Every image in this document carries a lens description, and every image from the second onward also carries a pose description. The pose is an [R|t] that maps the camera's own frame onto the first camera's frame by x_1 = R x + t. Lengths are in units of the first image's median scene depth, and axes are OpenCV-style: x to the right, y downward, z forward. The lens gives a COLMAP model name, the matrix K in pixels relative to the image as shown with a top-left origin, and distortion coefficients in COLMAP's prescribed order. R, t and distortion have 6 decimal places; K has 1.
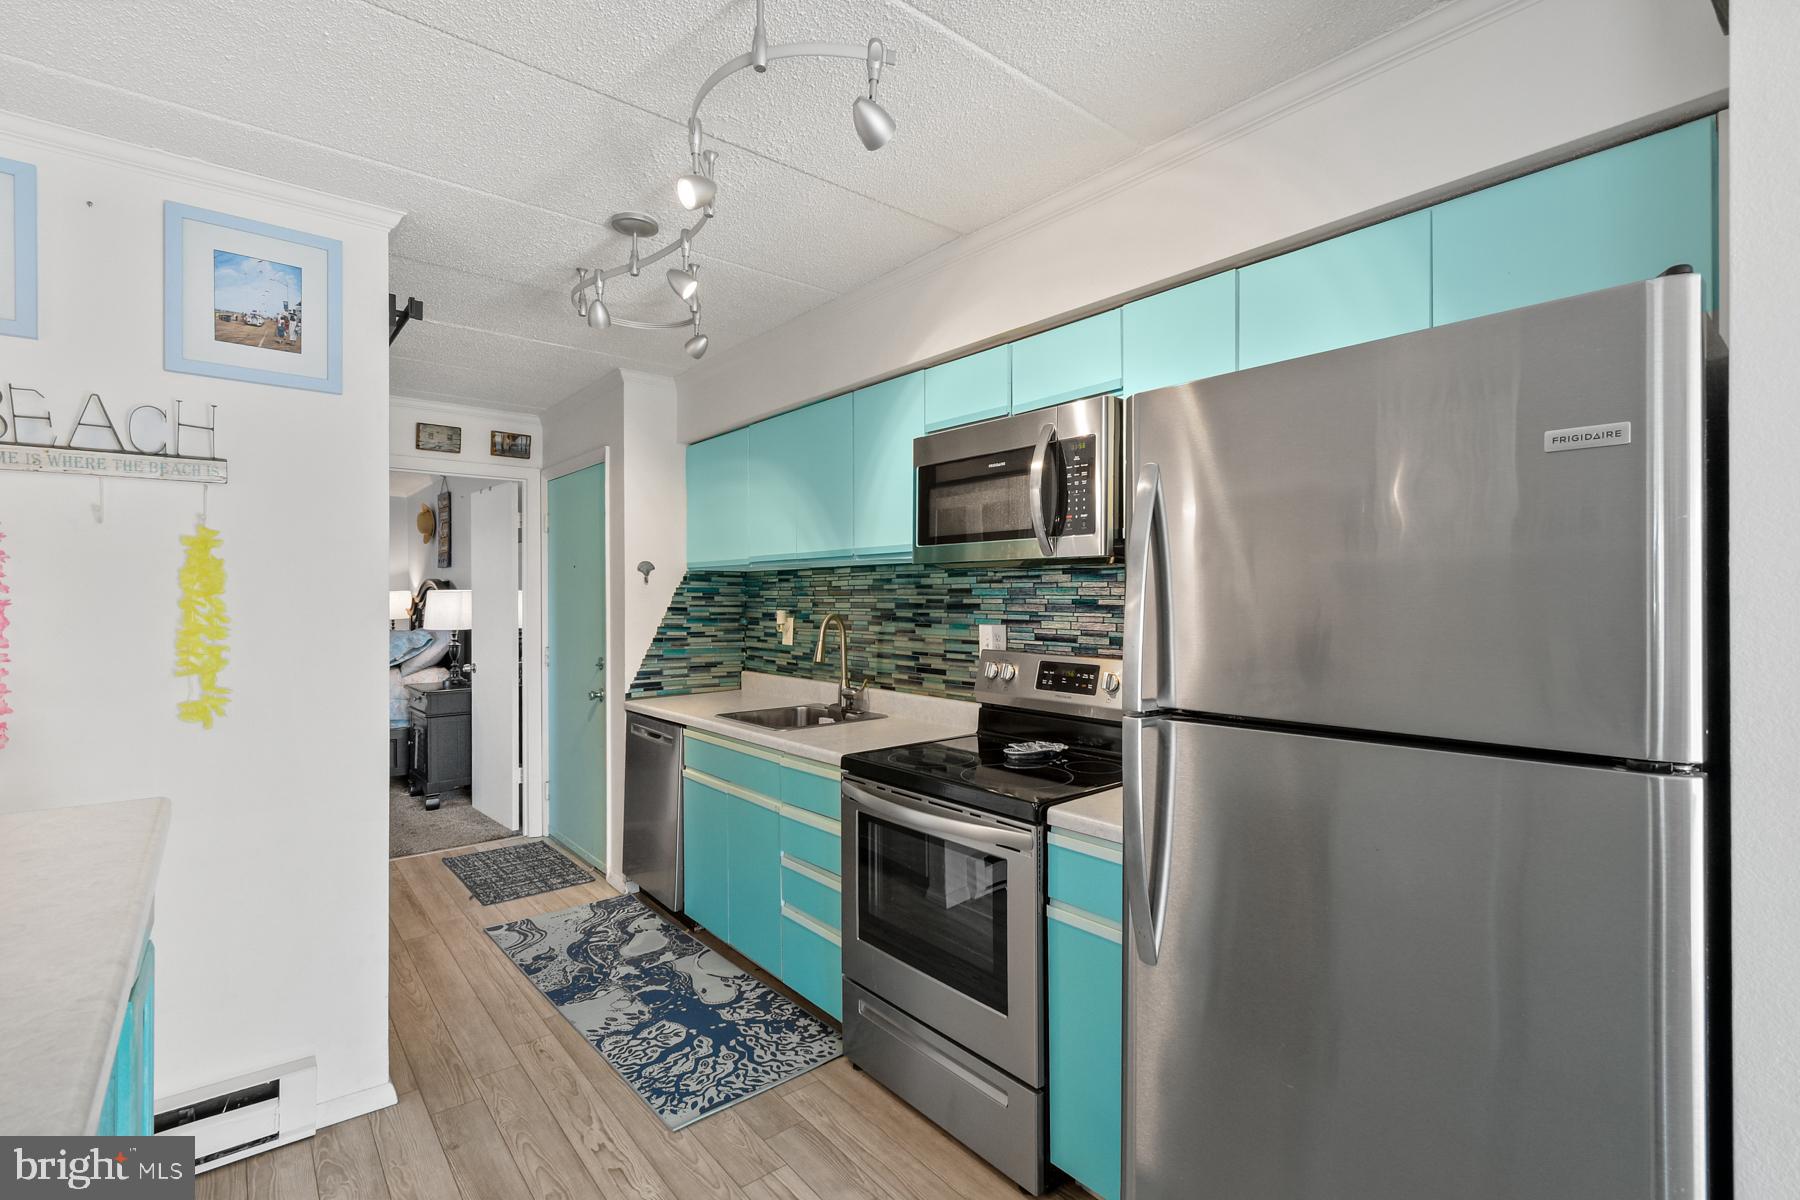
lens RADIAL K [[846.7, 0, 901.3], [0, 846.7, 601.9], [0, 0, 1]] dist [-0.004643, -0.000380]
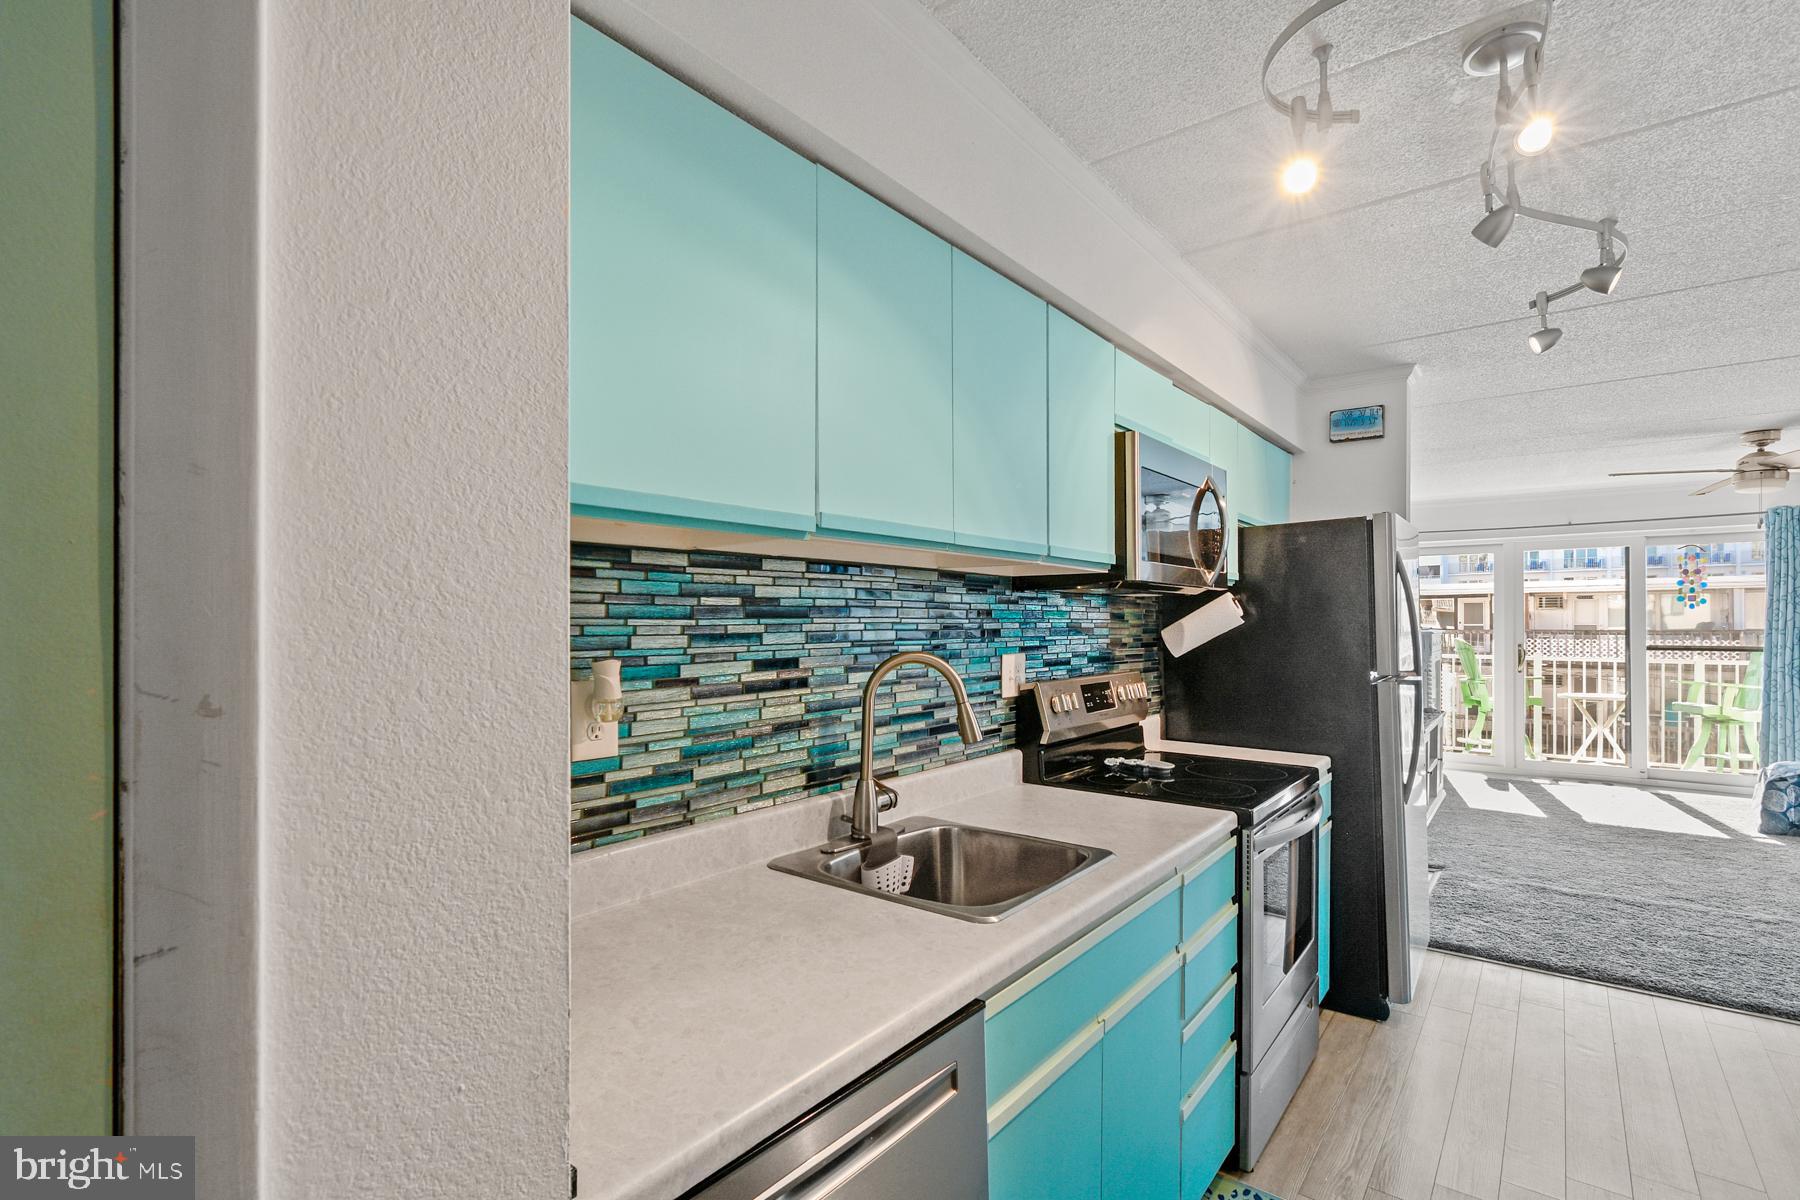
lens RADIAL K [[846.7, 0, 903.0], [0, 846.7, 613.8], [0, 0, 1]] dist [-0.004643, -0.000380]
pose [[-0.232495, -0.000607, 0.972597, -0.606366], [-0.002455, 0.999997, 0.000037, -0.011123], [-0.972595, -0.002379, -0.232495, 1.158026]]
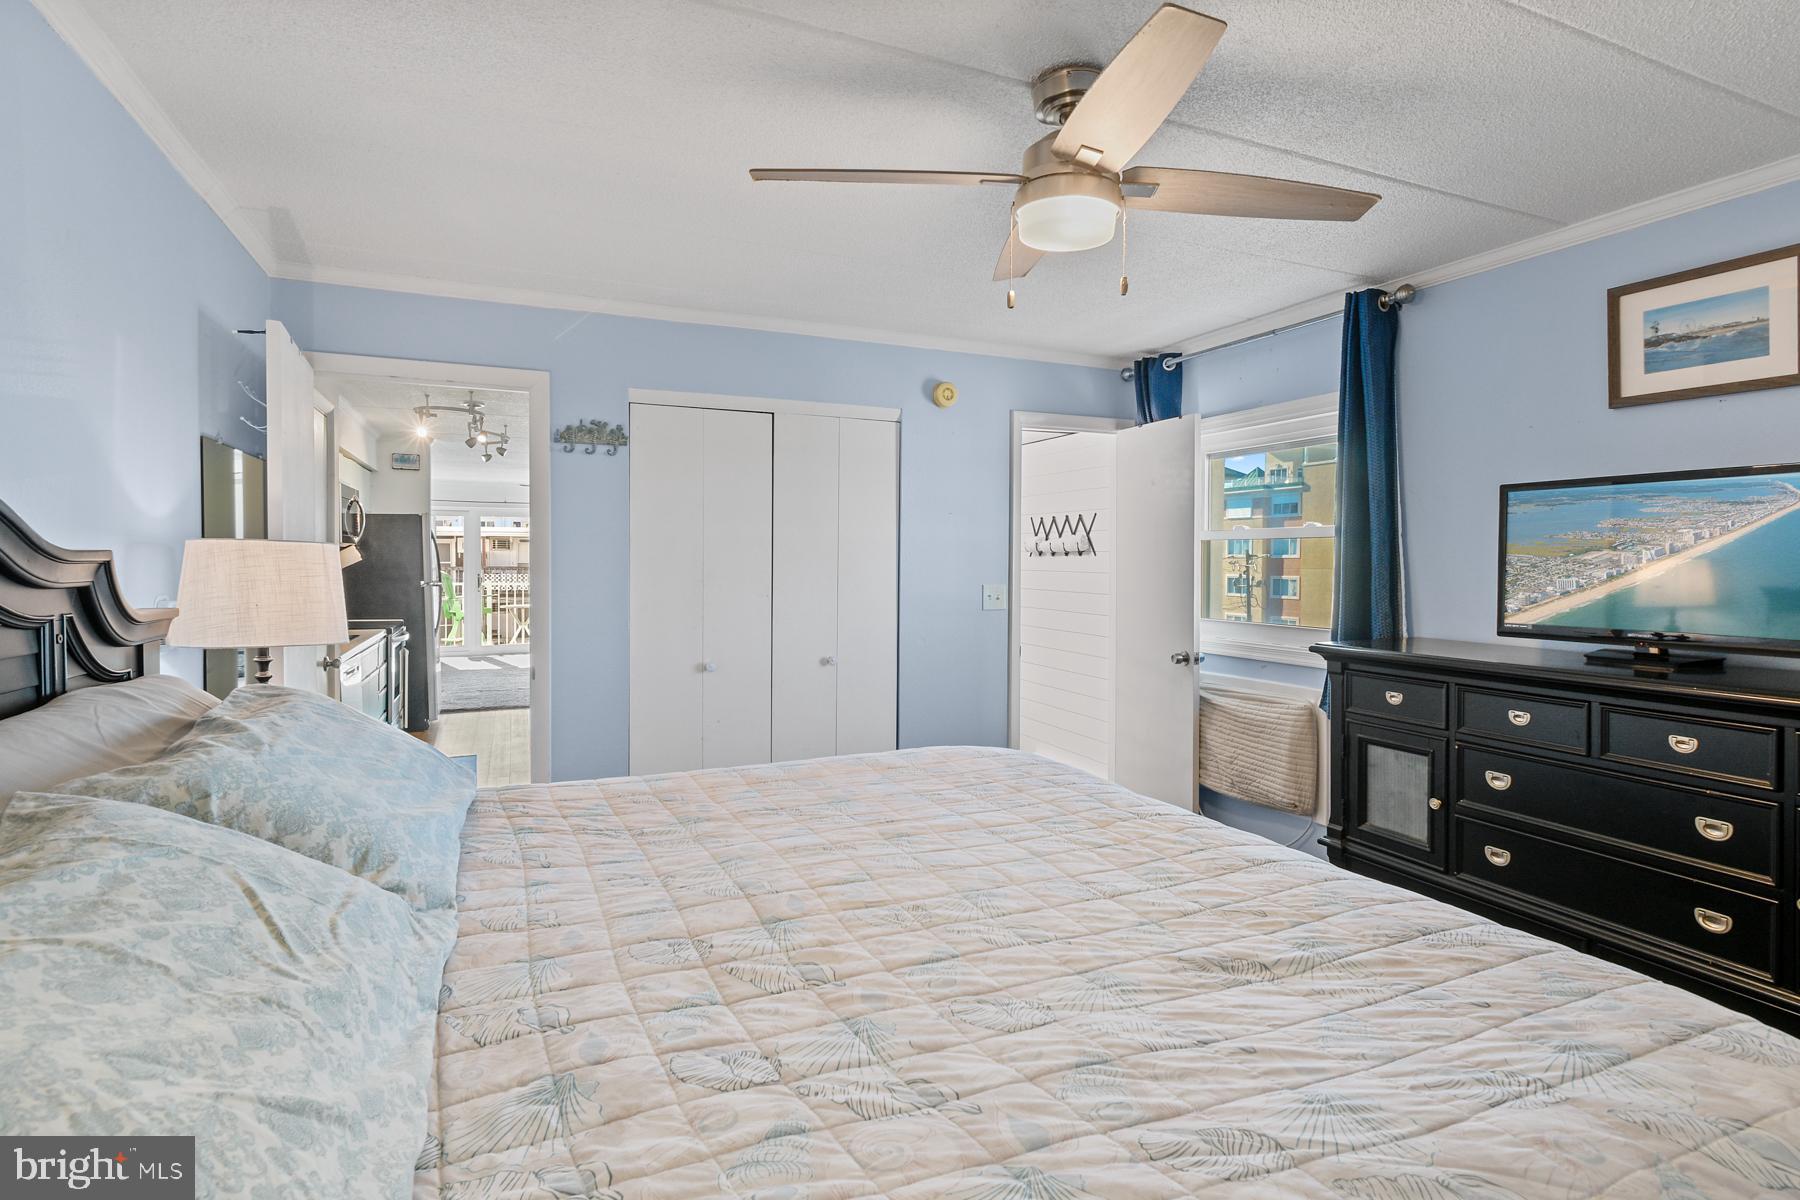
lens RADIAL K [[845.3, 0, 842.3], [0, 845.3, 553.6], [0, 0, 1]] dist [0.002956, 0.000104]
pose [[-0.955511, 0.004644, 0.294919, -1.735824], [0.005071, 0.999987, 0.000680, -0.015290], [-0.294912, 0.002145, -0.955522, 2.479724]]
